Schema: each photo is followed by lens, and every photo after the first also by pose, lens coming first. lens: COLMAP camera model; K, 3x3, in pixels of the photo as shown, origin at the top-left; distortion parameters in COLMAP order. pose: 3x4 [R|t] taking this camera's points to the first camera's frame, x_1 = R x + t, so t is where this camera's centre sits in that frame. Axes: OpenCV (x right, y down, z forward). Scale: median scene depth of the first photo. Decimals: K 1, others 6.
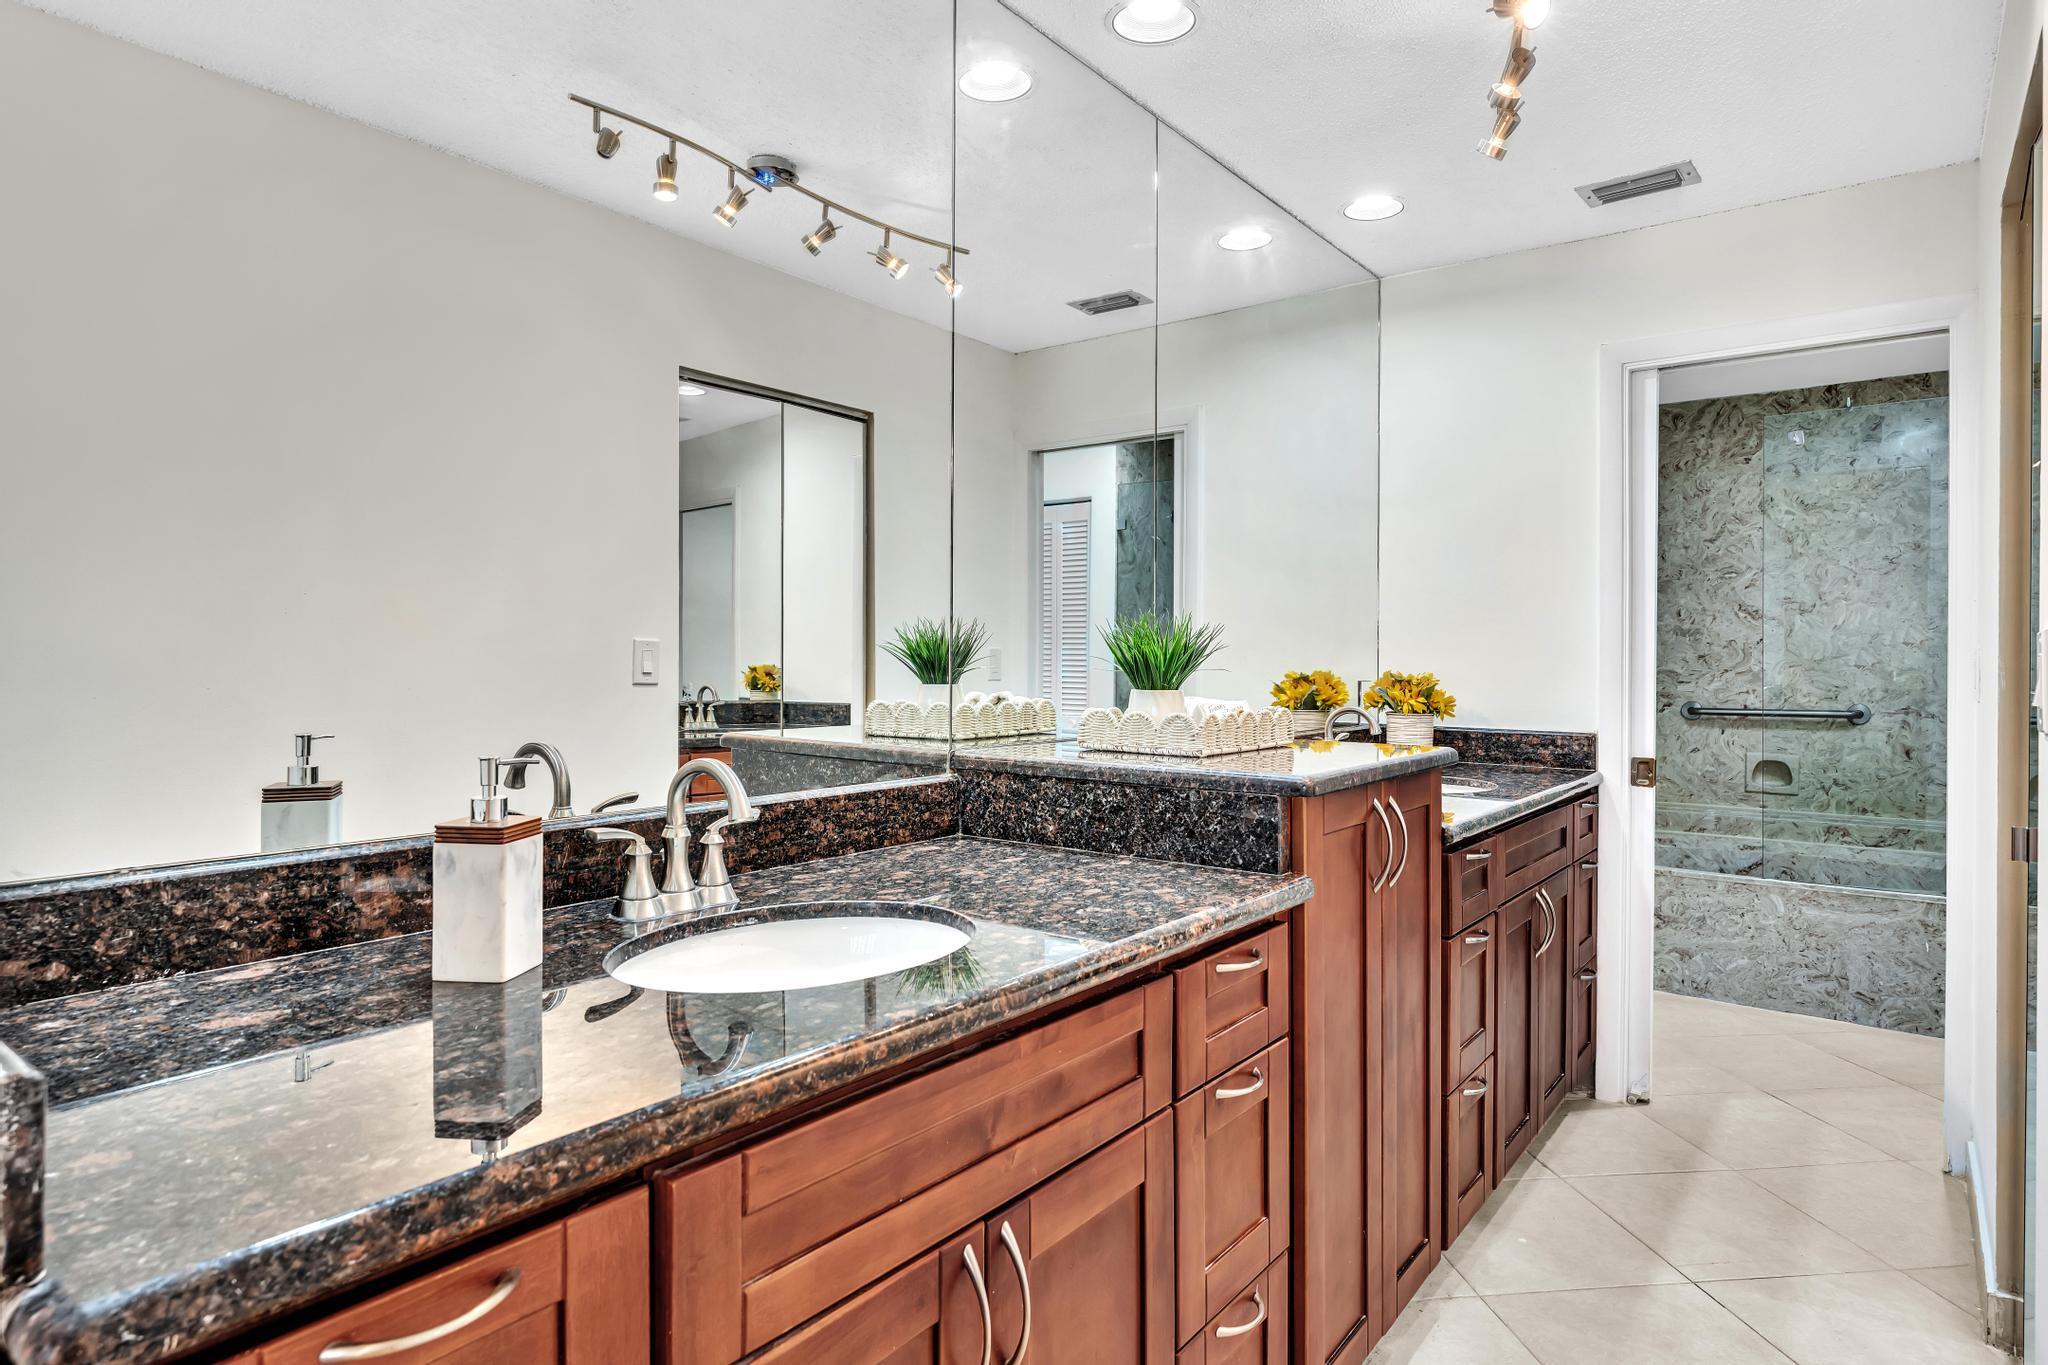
lens RADIAL K [[1124.6, 0, 1023.8], [0, 1124.6, 656.1], [0, 0, 1]] dist [-0.004425, 0.002461]
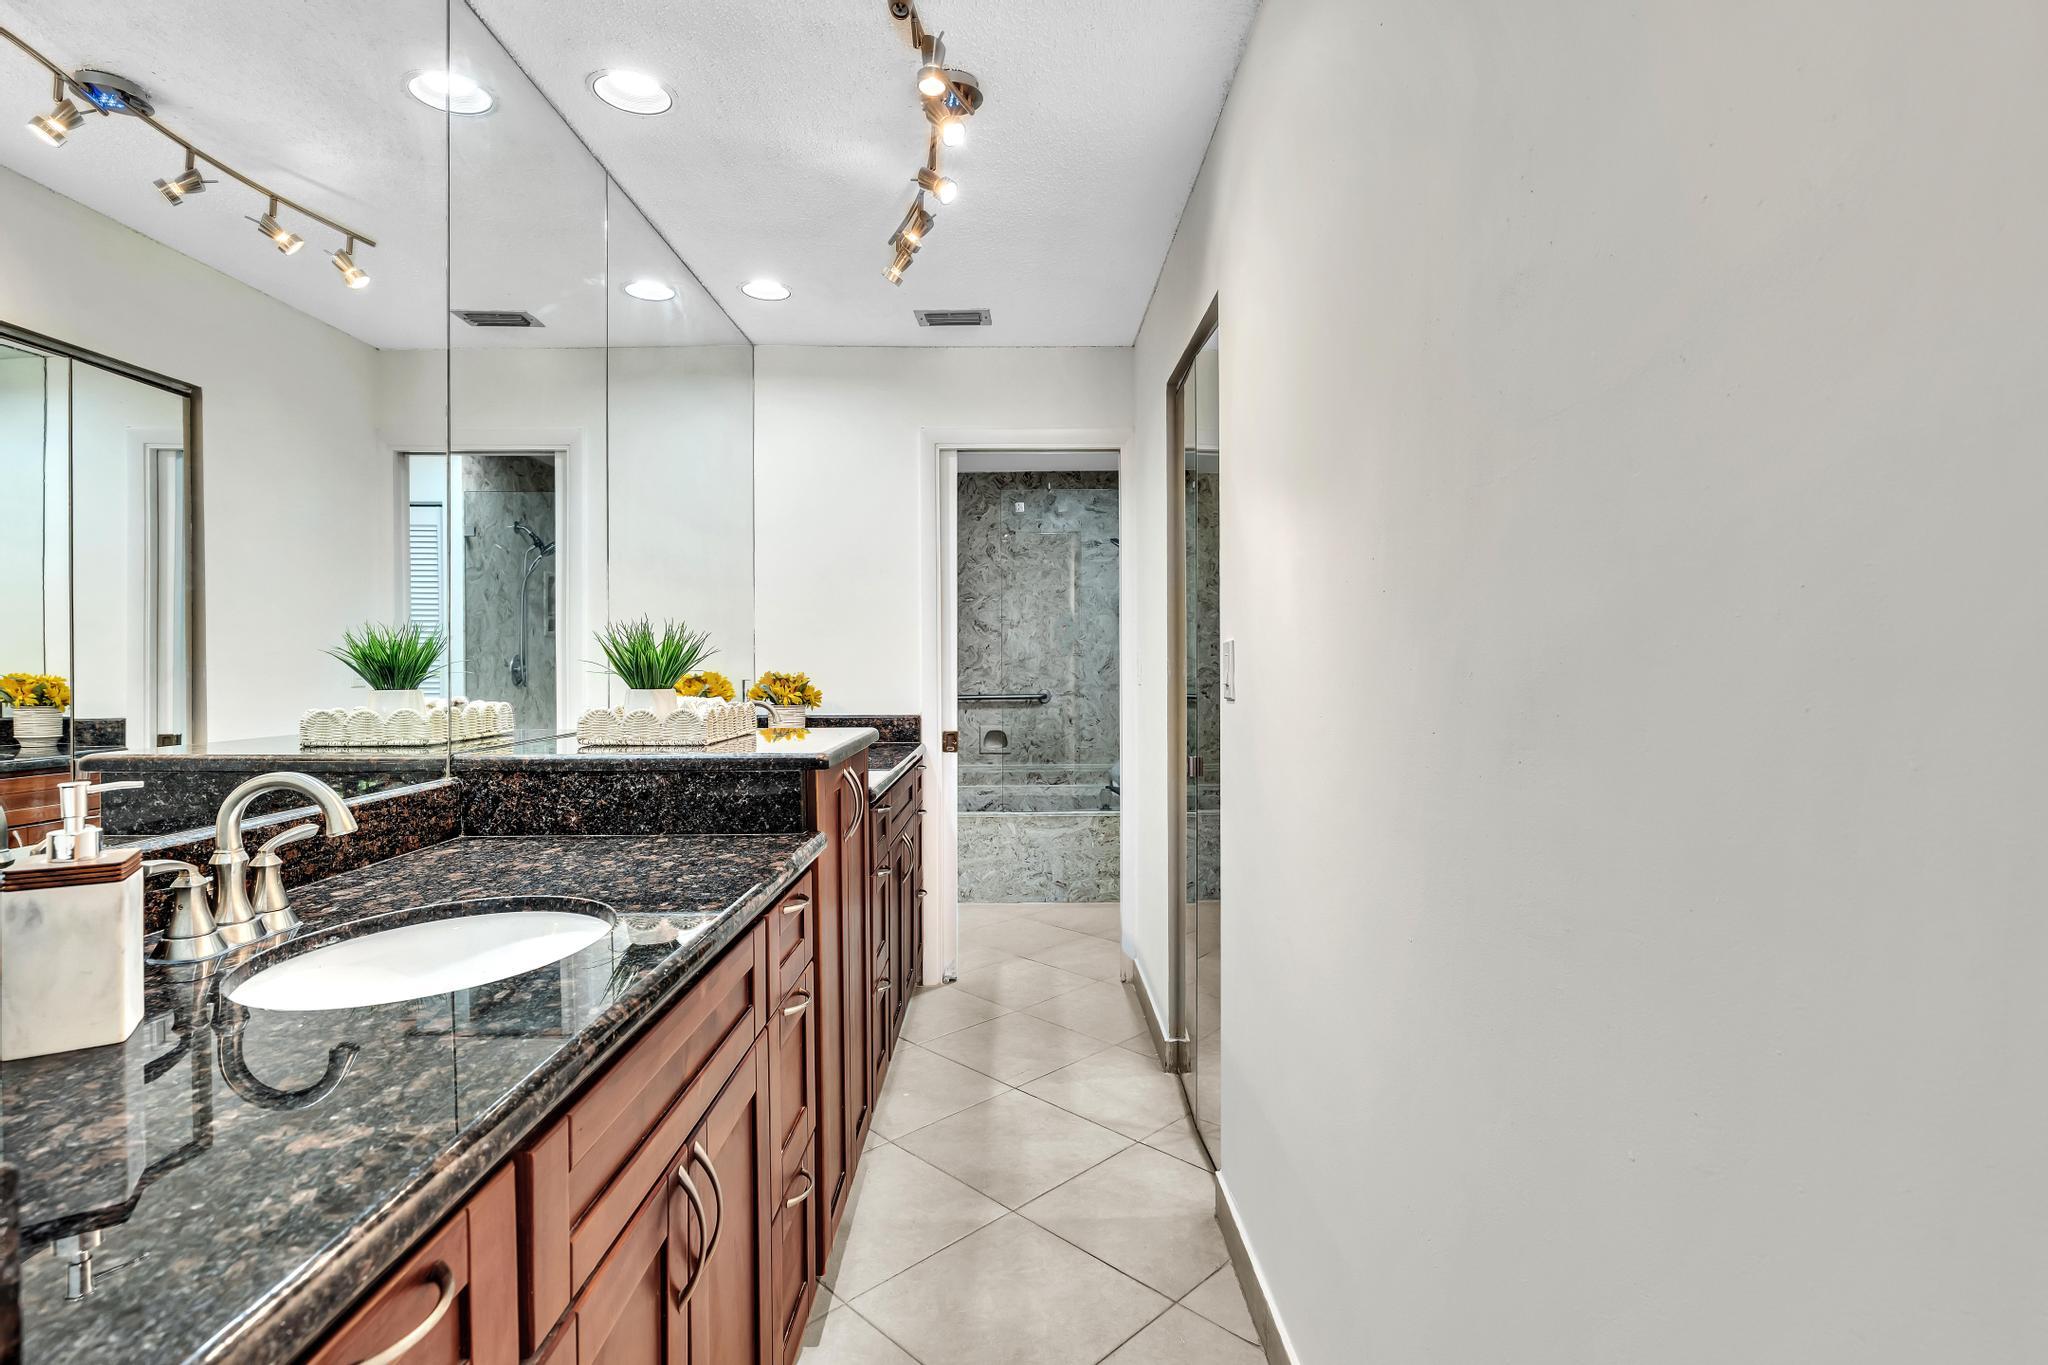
lens RADIAL K [[984.6, 0, 1025.1], [0, 984.6, 657.4], [0, 0, 1]] dist [-0.016933, 0.007946]
pose [[0.784892, -0.005831, 0.619605, -0.142836], [0.007270, 0.999974, 0.000201, 0.000523], [-0.619590, 0.004347, 0.784914, -0.006160]]
